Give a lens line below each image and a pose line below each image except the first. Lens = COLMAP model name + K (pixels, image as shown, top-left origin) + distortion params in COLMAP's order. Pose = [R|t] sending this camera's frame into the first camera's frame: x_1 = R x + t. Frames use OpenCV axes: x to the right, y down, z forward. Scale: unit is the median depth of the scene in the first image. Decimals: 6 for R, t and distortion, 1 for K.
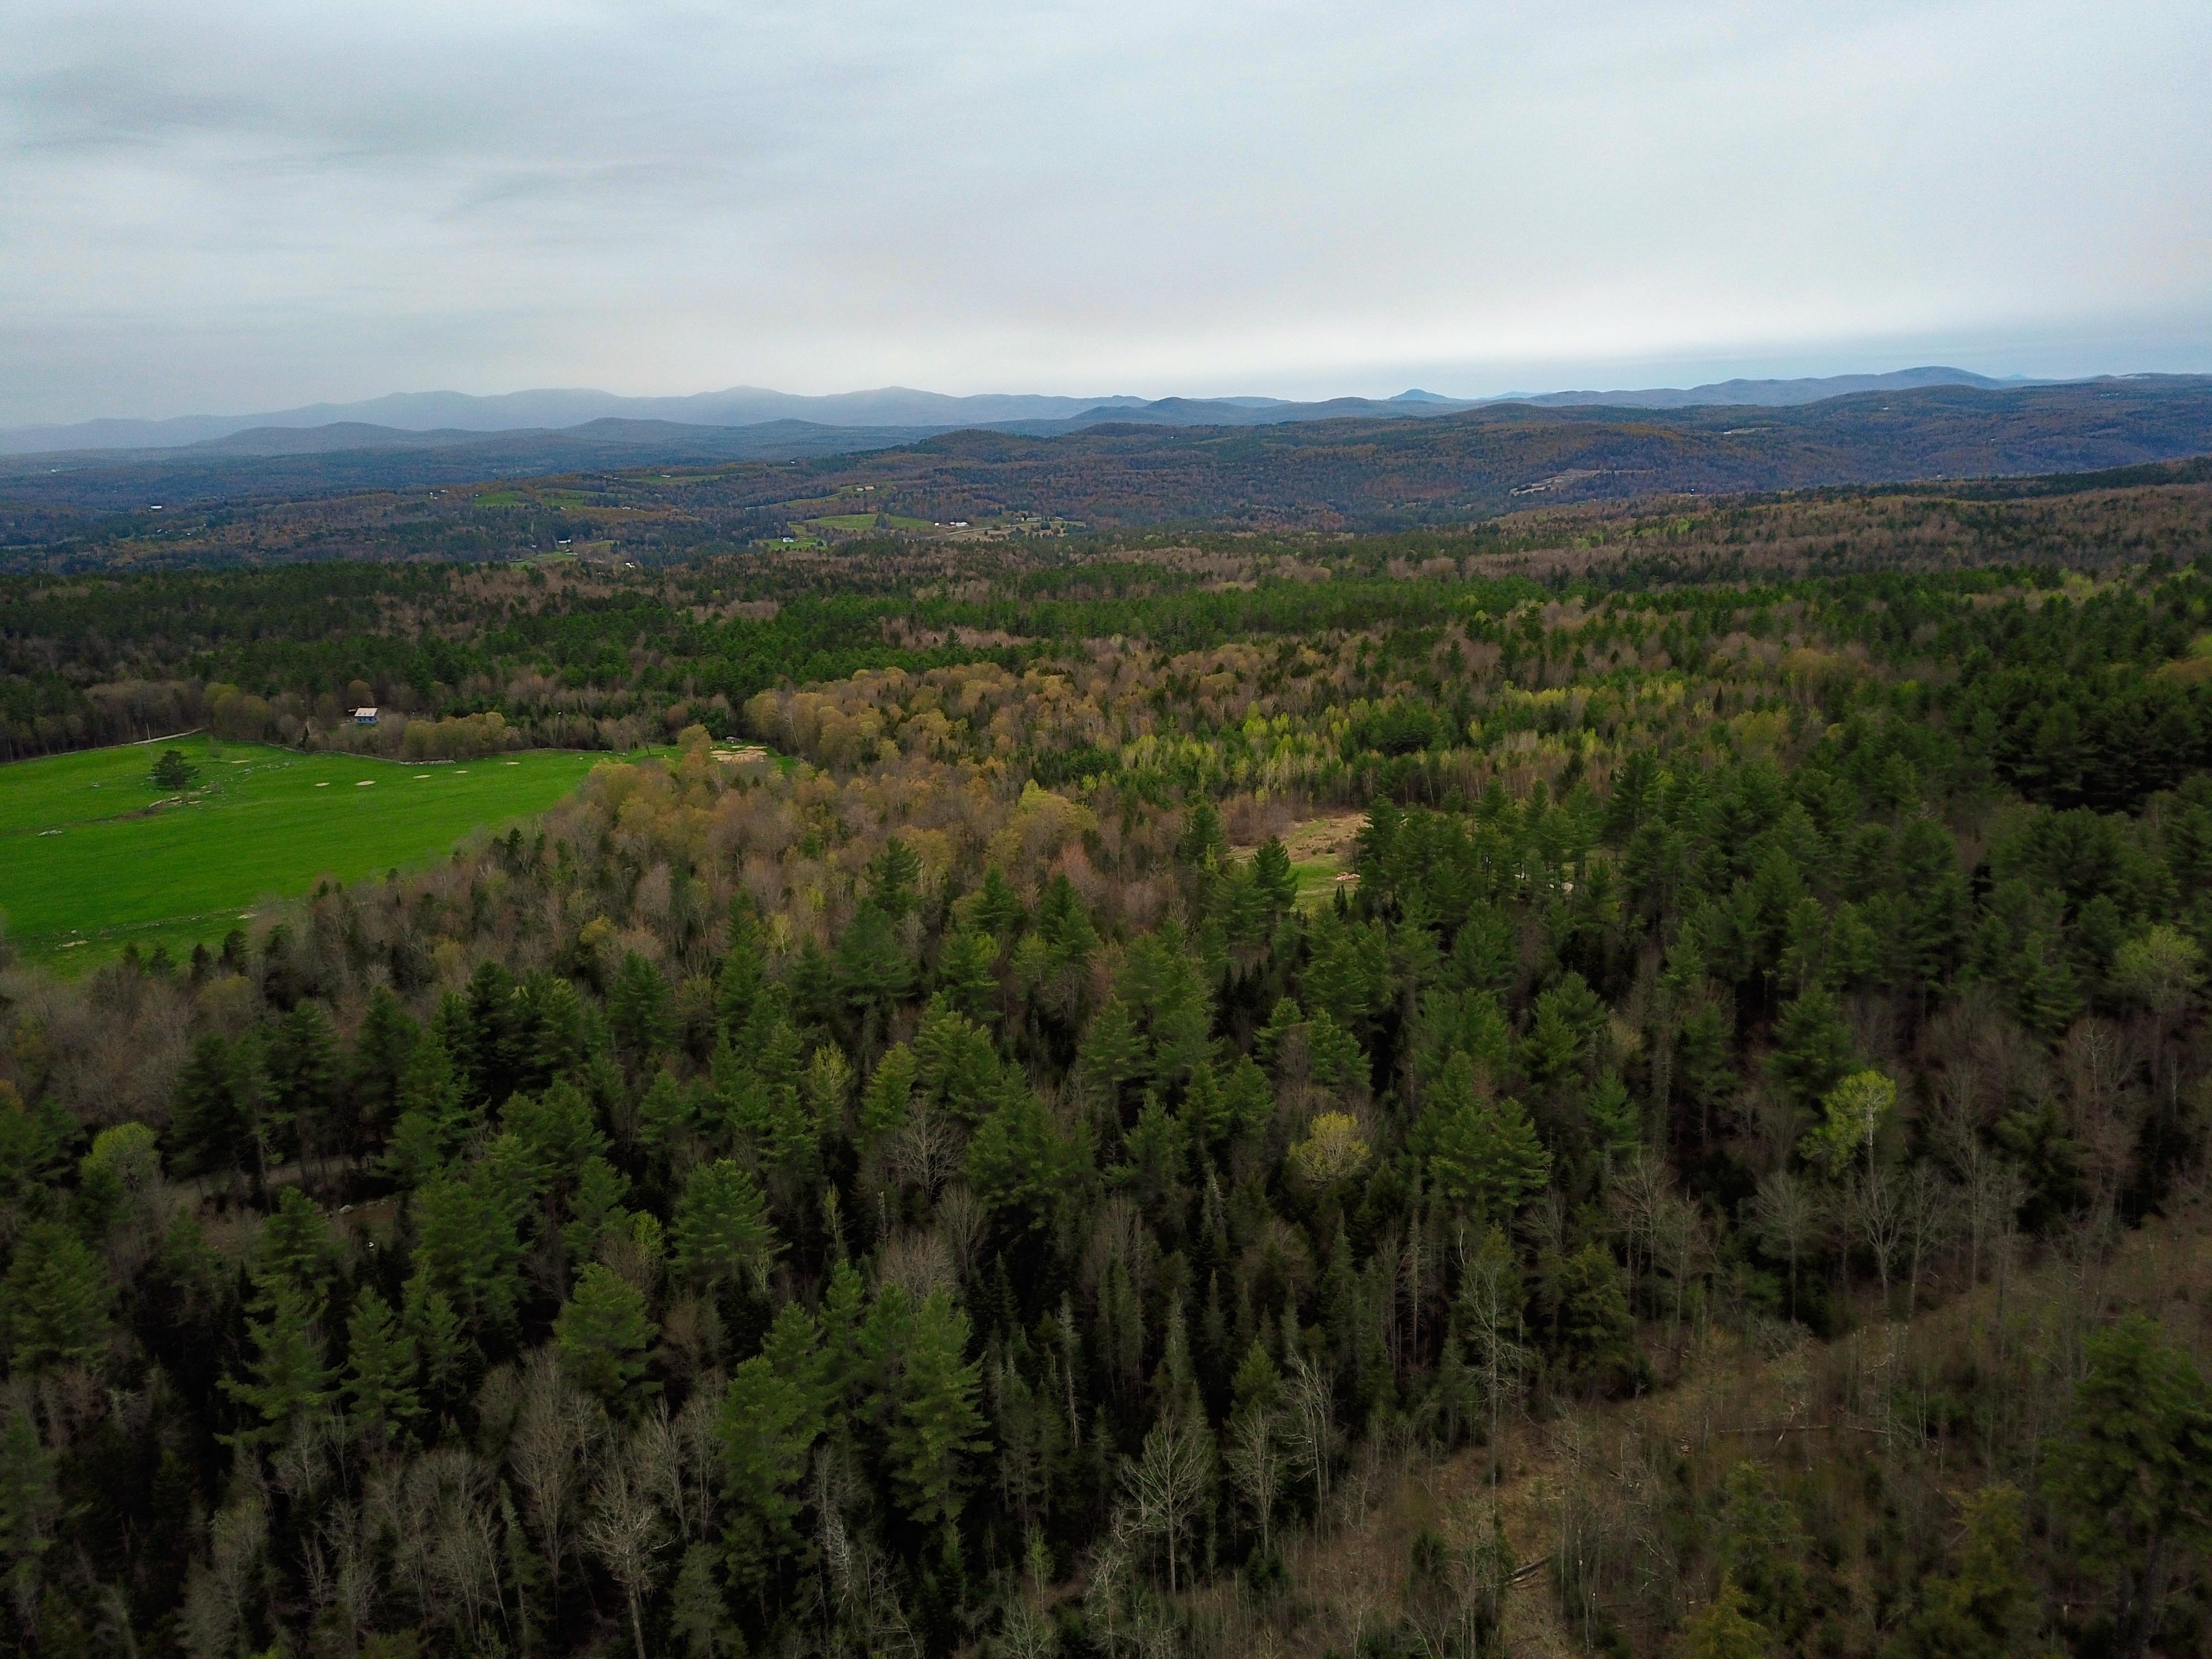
lens RADIAL K [[1714.5, 0, 1108.4], [0, 1714.5, 838.9], [0, 0, 1]] dist [0.027183, -0.027170]
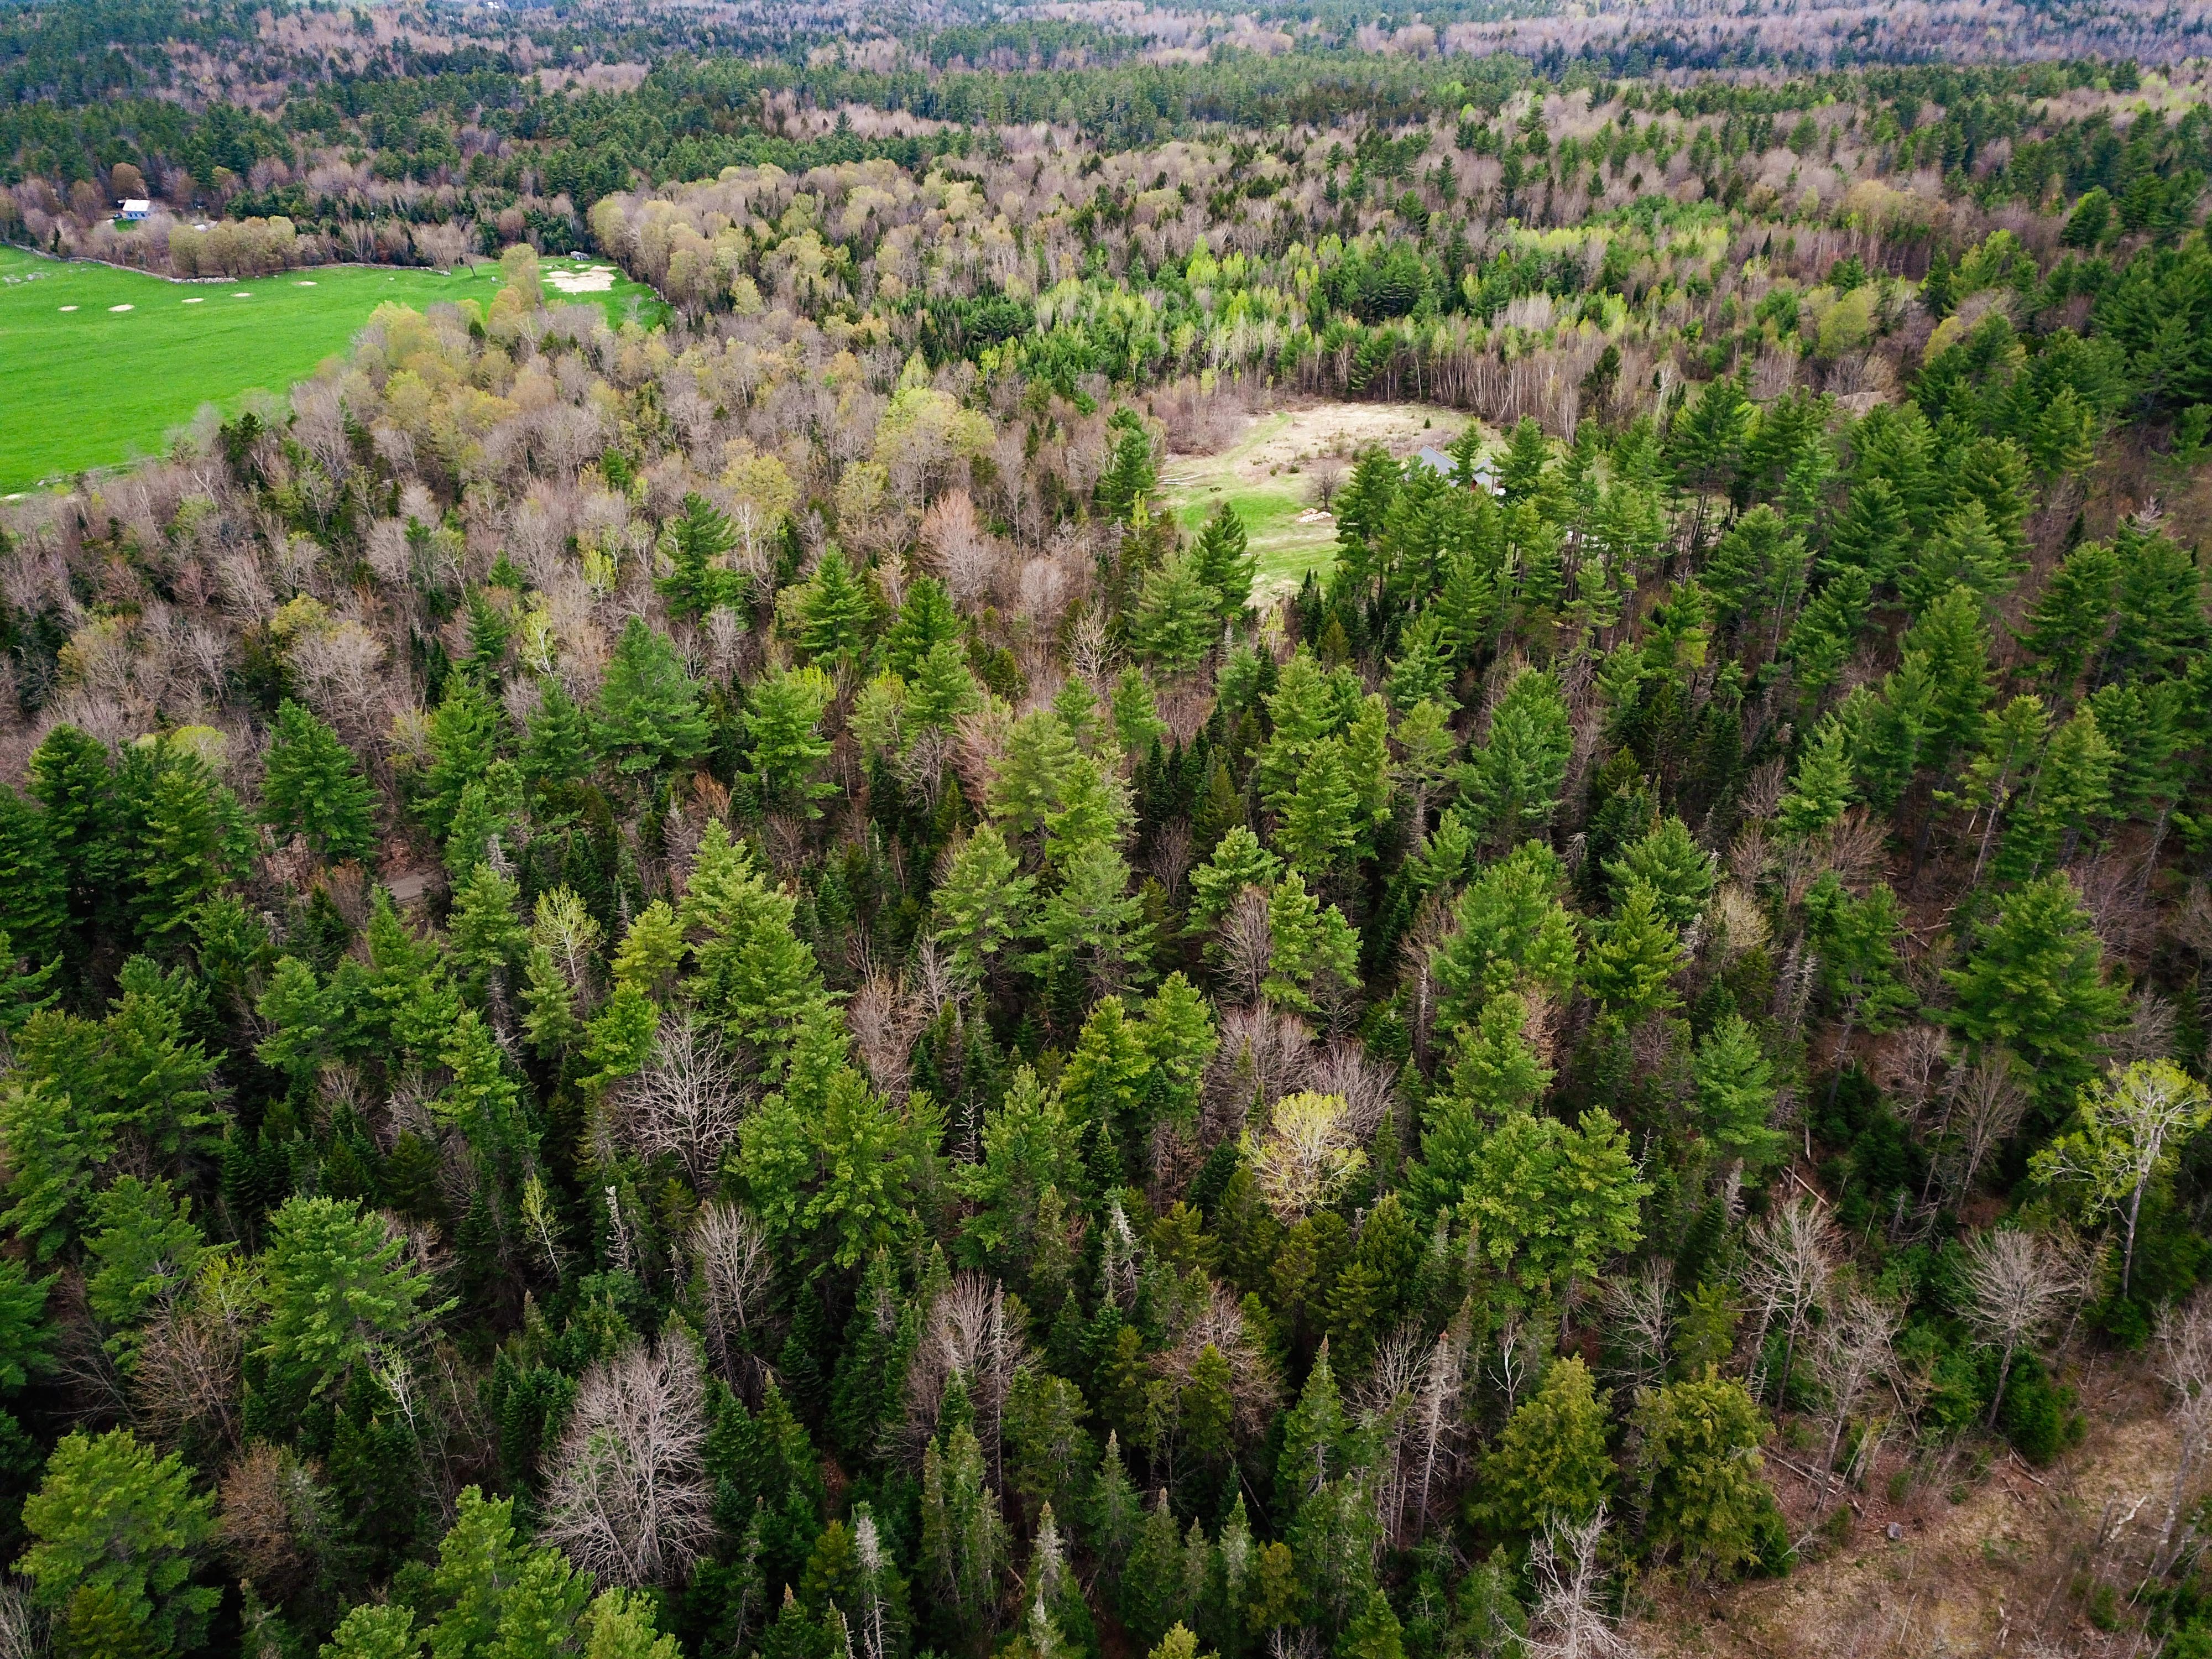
lens RADIAL K [[1714.5, 0, 1116.8], [0, 1714.5, 829.7], [0, 0, 1]] dist [0.027183, -0.027170]
pose [[0.999011, 0.004406, 0.044241, 0.009994], [-0.016627, 0.959893, 0.279872, -0.036971], [-0.041234, -0.280331, 0.959018, 0.137476]]
